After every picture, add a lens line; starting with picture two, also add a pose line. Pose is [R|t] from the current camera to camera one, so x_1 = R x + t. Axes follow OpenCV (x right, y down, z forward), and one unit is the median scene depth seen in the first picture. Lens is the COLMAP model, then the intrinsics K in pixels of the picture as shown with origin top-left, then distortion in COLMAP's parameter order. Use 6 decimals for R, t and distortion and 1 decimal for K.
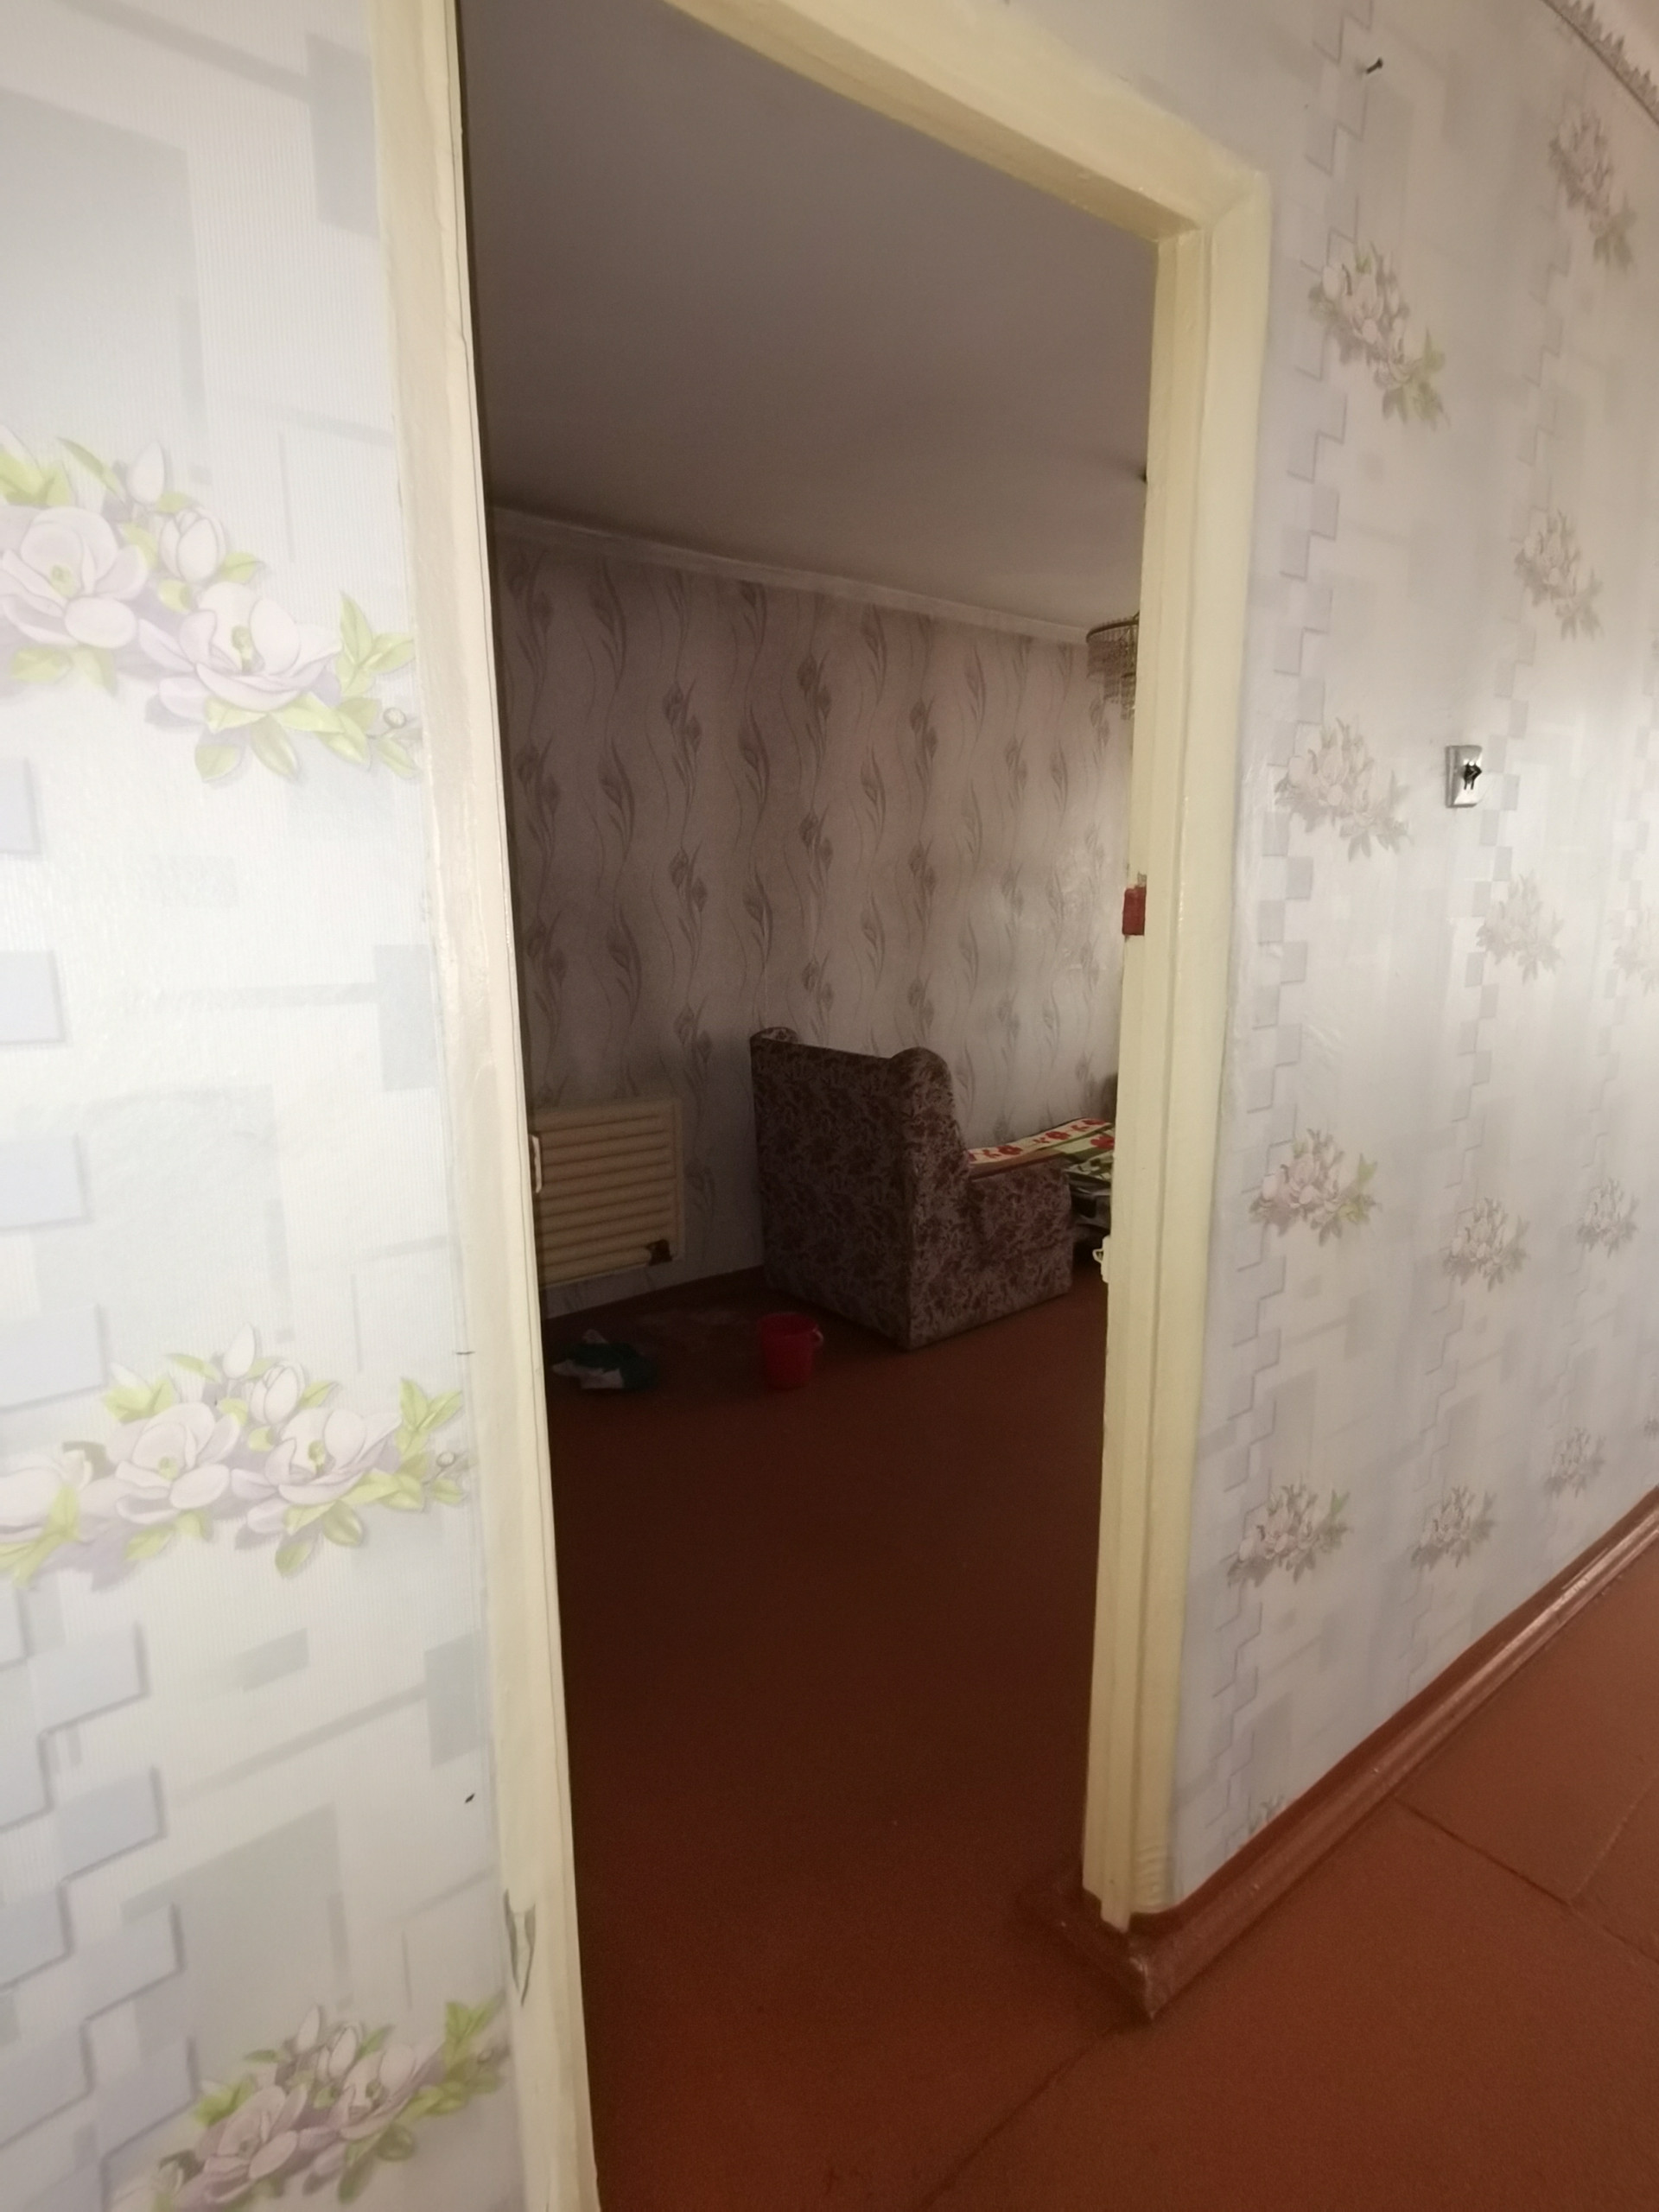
lens RADIAL K [[1106.4, 0, 818.2], [0, 1106.4, 1104.2], [0, 0, 1]] dist [0.026801, -0.016316]
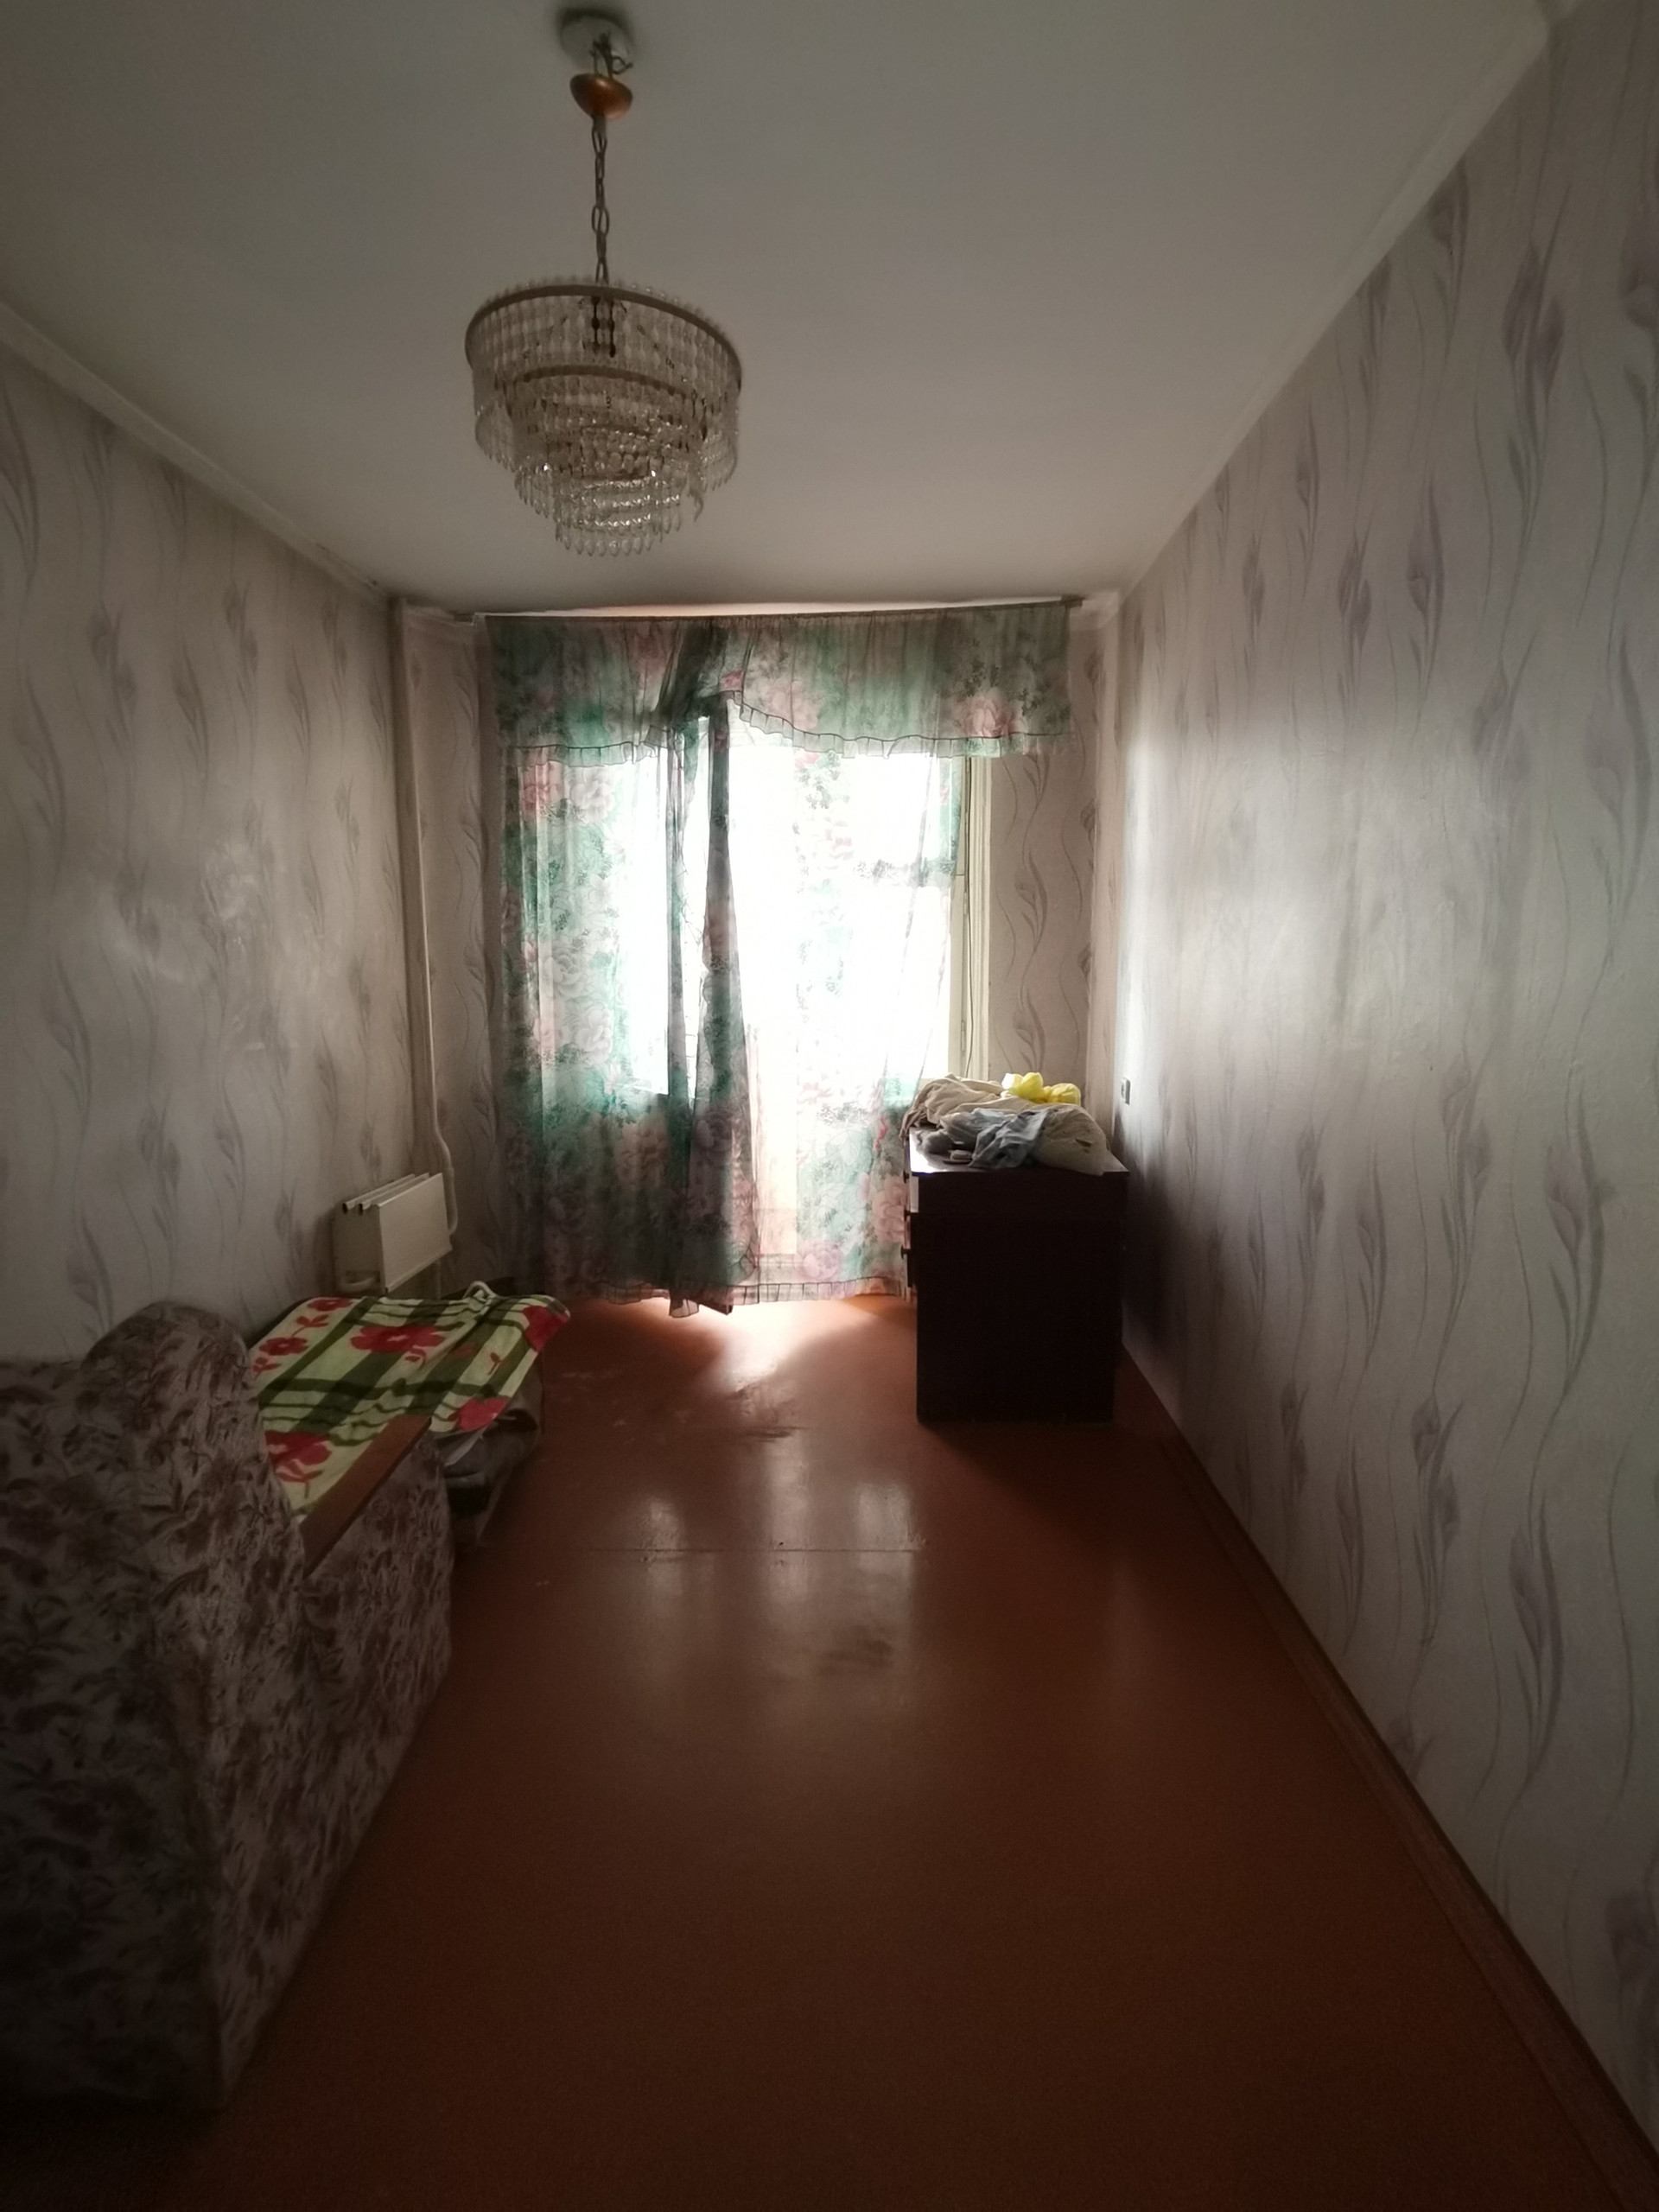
lens RADIAL K [[1100.3, 0, 821.9], [0, 1100.3, 1106.6], [0, 0, 1]] dist [0.037537, -0.026294]
pose [[0.631962, -0.106641, 0.767627, -0.032248], [0.144249, 0.989365, 0.018690, -0.068219], [-0.761456, 0.098918, 0.640624, 0.453049]]
